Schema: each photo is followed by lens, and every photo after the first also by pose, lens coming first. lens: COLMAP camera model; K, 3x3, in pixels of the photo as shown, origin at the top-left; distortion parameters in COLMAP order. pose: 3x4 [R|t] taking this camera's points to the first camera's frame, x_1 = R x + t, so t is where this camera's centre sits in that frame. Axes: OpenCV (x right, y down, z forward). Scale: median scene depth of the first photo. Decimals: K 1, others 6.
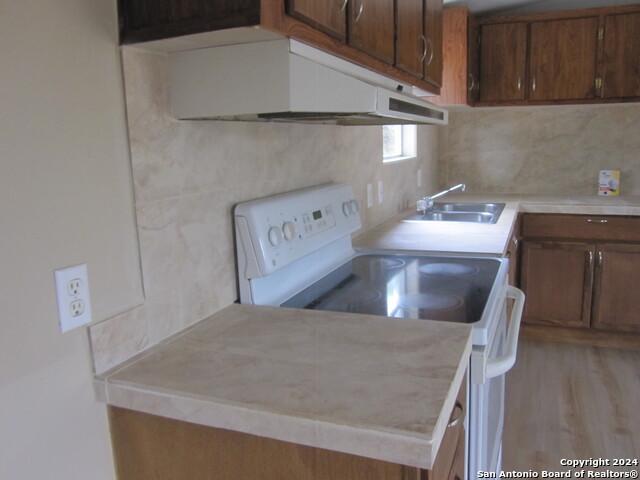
lens RADIAL K [[525.7, 0, 320.0], [0, 525.7, 240.0], [0, 0, 1]] dist [-0.061183, 0.013664]
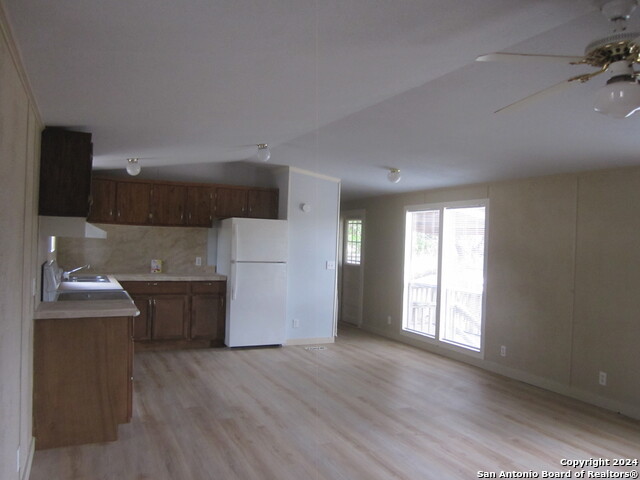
lens RADIAL K [[525.7, 0, 320.0], [0, 525.7, 240.0], [0, 0, 1]] dist [-0.061183, 0.013664]
pose [[0.673710, 0.052041, 0.737161, -0.511323], [0.081907, 0.986113, -0.144473, 0.135447], [-0.734443, 0.157712, 0.660092, -0.815630]]
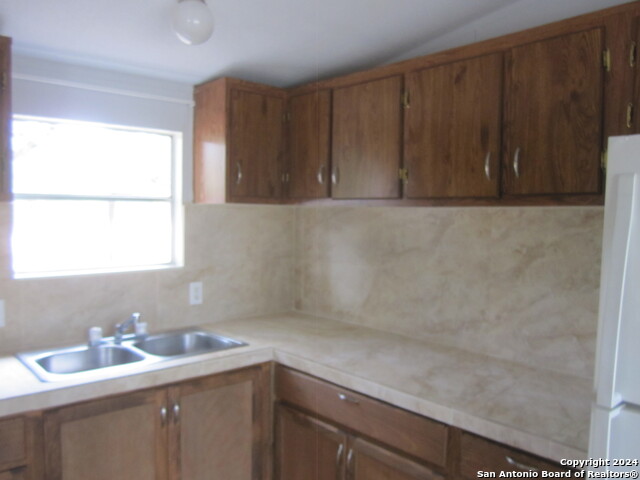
lens RADIAL K [[525.7, 0, 320.0], [0, 525.7, 240.0], [0, 0, 1]] dist [-0.061183, 0.013664]
pose [[0.903906, 0.065443, -0.422695, 0.726784], [-0.119220, 0.987610, -0.102040, -0.148149], [0.410781, 0.142628, 0.900509, 0.387806]]
